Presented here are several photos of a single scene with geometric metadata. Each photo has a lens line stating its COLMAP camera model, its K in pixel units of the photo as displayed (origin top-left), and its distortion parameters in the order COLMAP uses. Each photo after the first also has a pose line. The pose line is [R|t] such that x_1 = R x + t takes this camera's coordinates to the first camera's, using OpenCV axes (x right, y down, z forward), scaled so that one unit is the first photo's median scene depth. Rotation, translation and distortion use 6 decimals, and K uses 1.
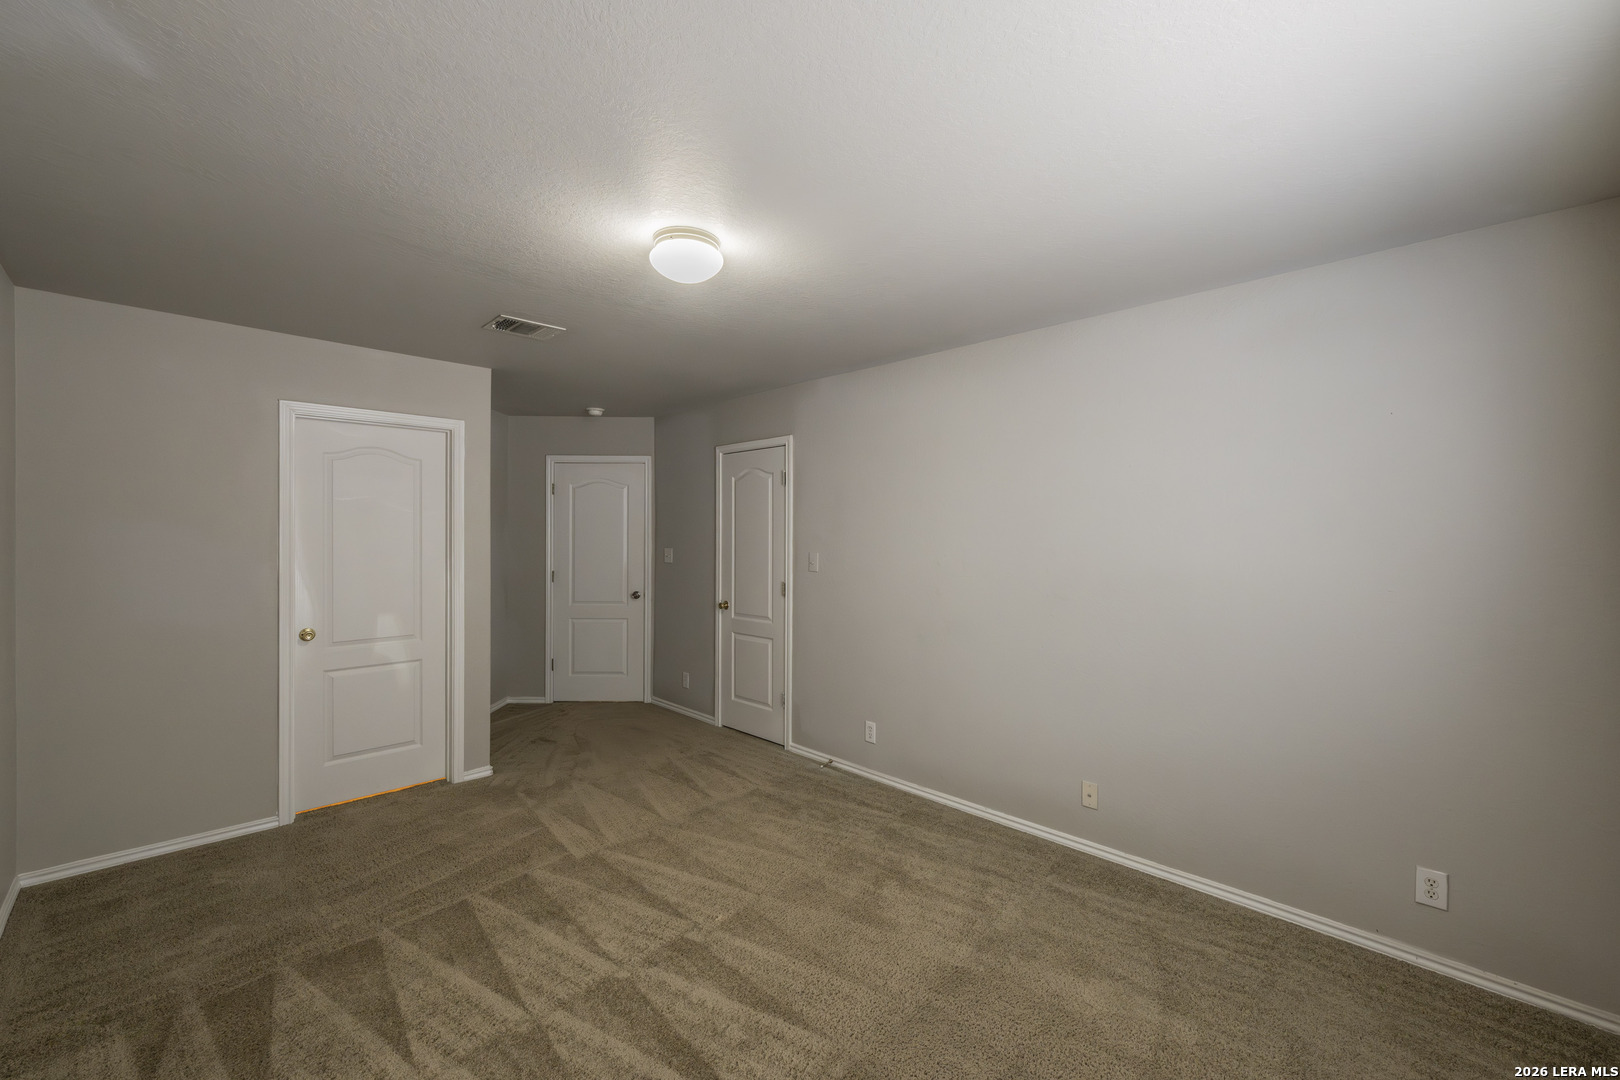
lens RADIAL K [[645.4, 0, 809.2], [0, 645.4, 534.3], [0, 0, 1]] dist [0.001302, 0.000051]
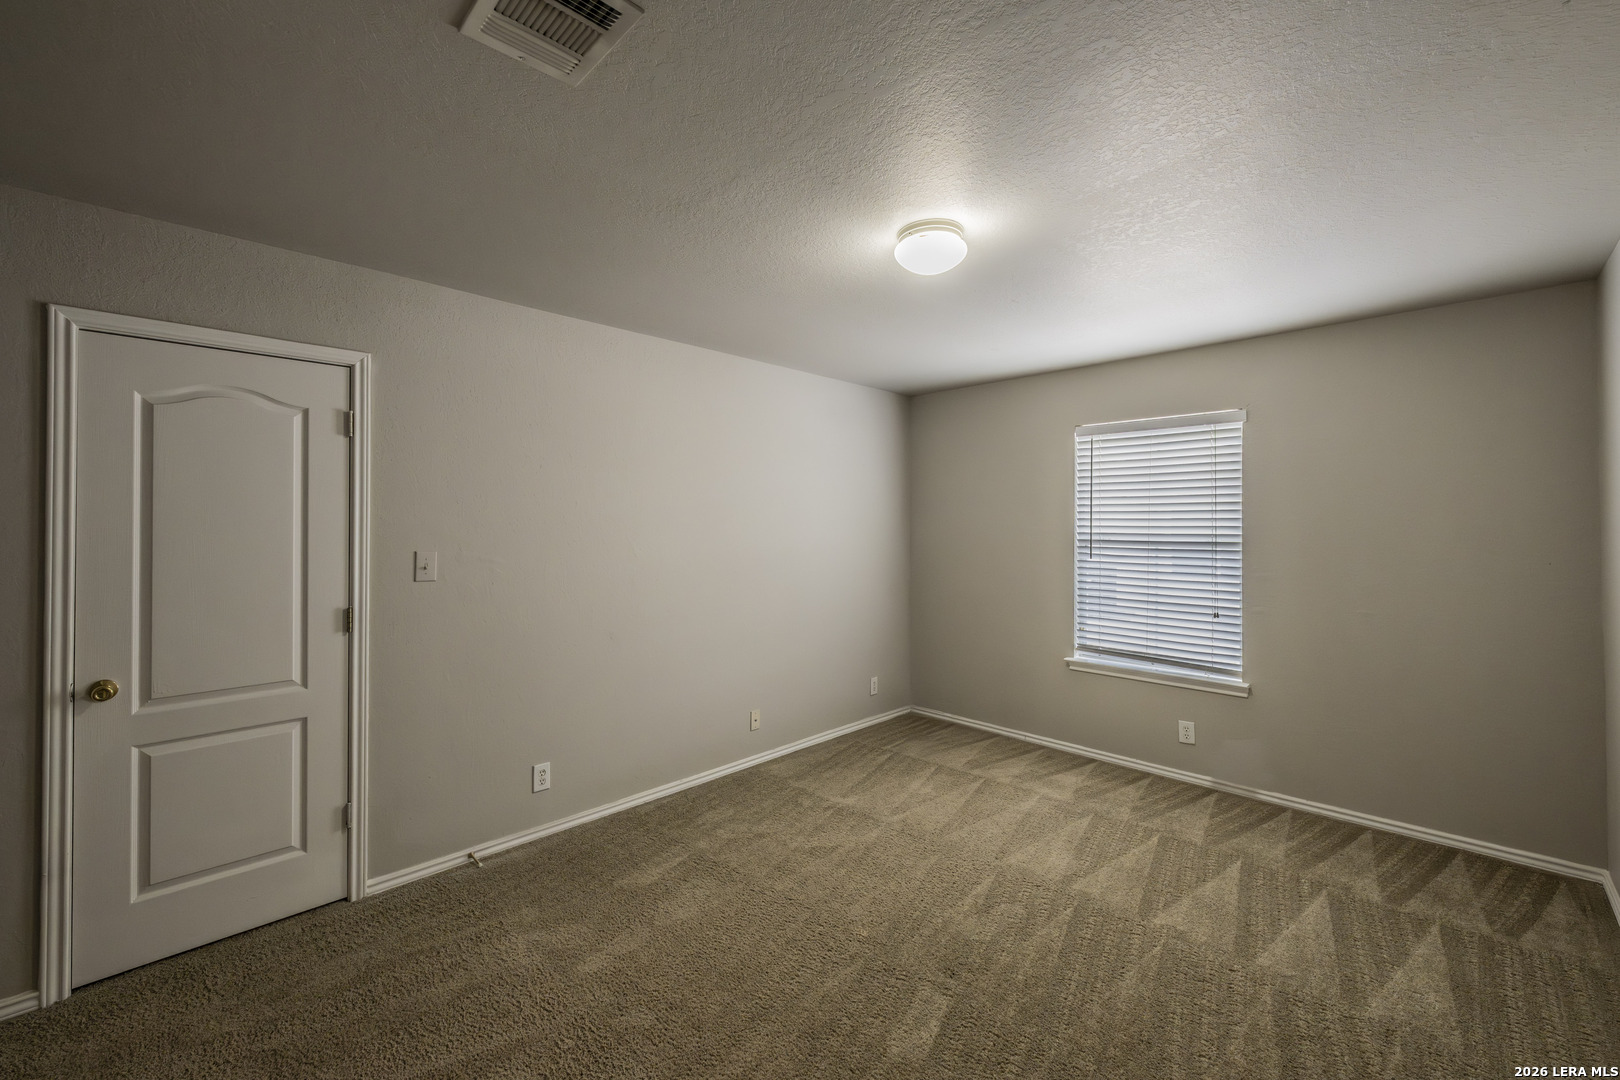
lens RADIAL K [[645.4, 0, 809.2], [0, 645.4, 534.3], [0, 0, 1]] dist [0.001302, 0.000051]
pose [[-0.010287, -0.008970, 0.999907, -0.640083], [-0.005284, 0.999946, 0.008916, 0.004117], [-0.999933, -0.005192, -0.010334, 0.640944]]
